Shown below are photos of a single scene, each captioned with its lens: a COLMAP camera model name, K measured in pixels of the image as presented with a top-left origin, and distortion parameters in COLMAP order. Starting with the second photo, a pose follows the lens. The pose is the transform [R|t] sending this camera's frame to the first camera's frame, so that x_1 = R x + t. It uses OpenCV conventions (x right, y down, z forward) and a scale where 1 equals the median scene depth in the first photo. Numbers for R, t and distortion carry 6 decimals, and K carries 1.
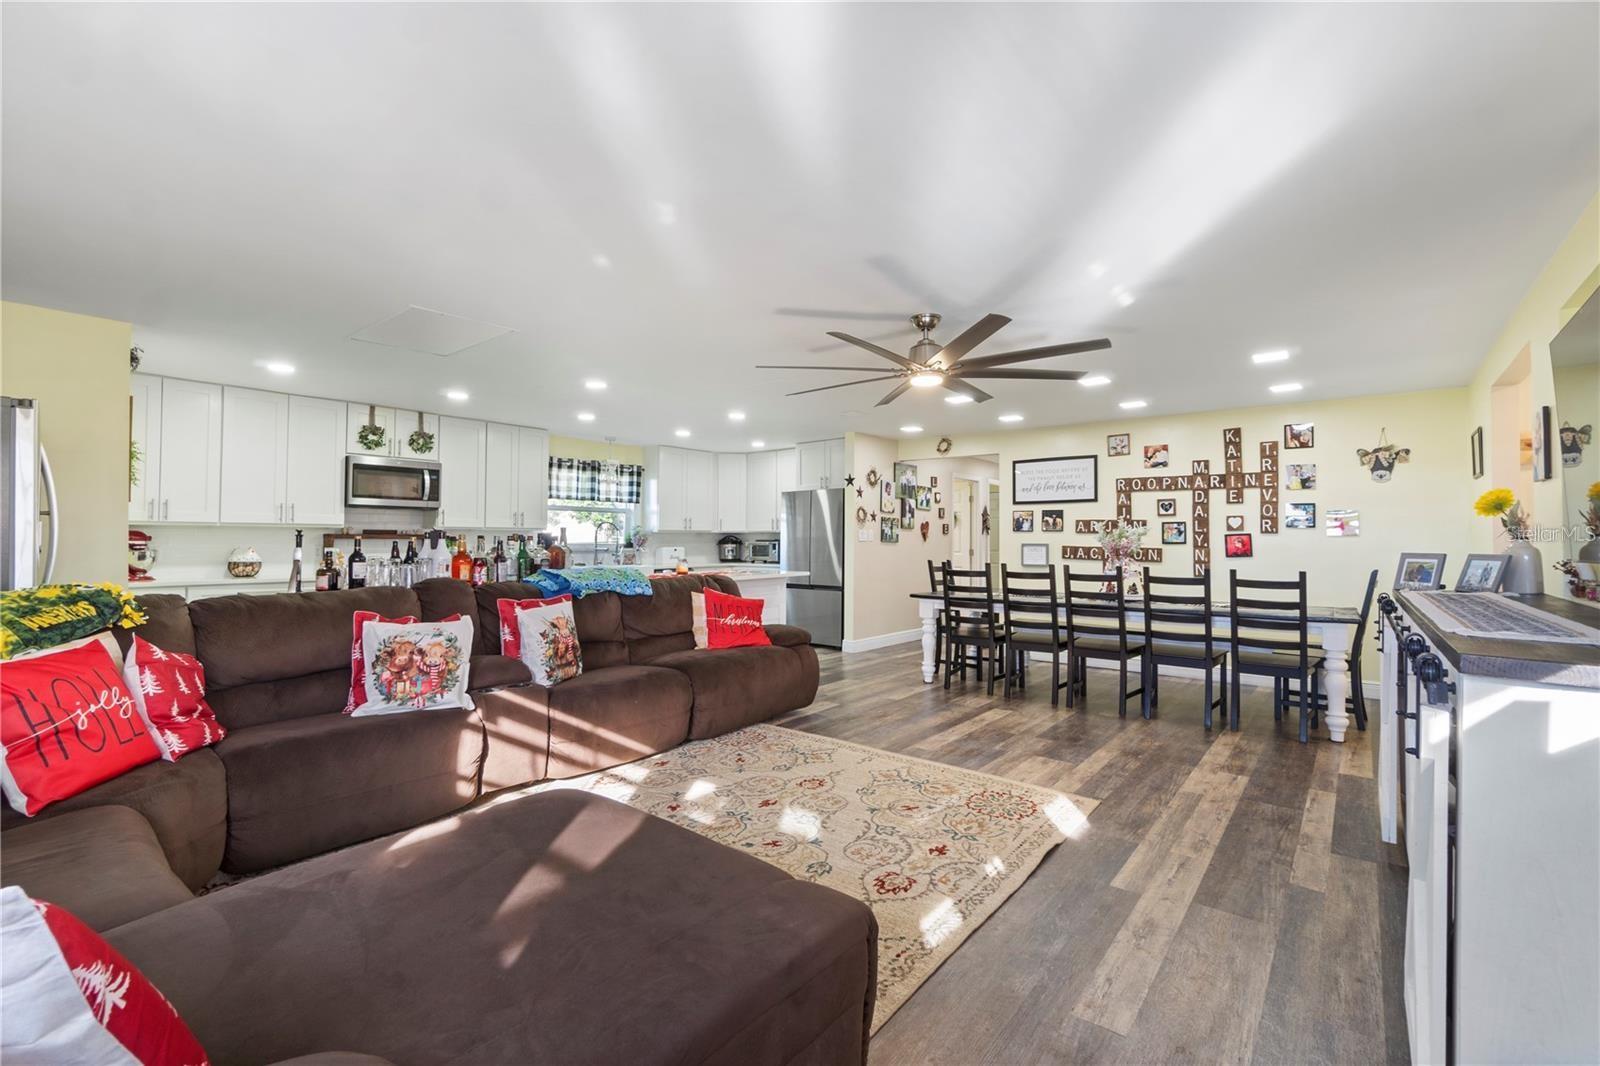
lens RADIAL K [[700.7, 0, 800.0], [0, 700.7, 533.0], [0, 0, 1]] dist [-0.000870, -0.000047]
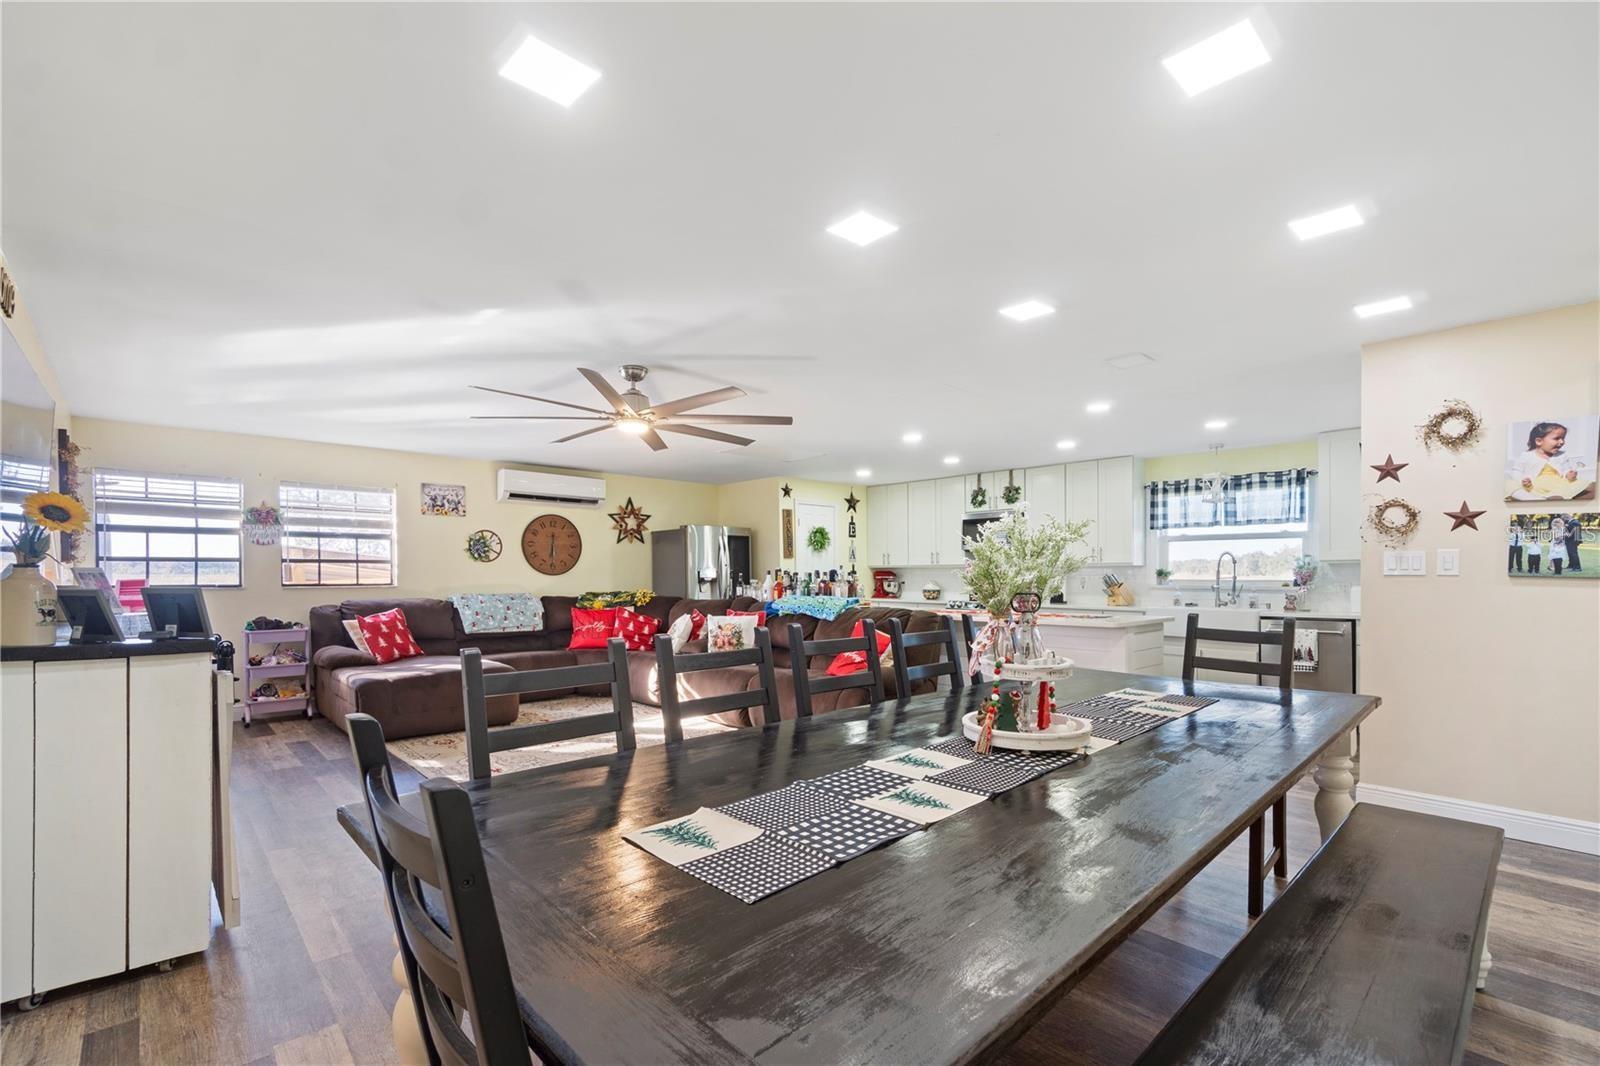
lens RADIAL K [[689.5, 0, 802.0], [0, 689.5, 572.9], [0, 0, 1]] dist [-0.000618, -0.000027]
pose [[-0.123517, -0.006695, -0.992320, 0.569997], [0.009668, 0.999922, -0.007949, 0.009416], [0.992295, -0.010576, -0.123442, 0.657736]]
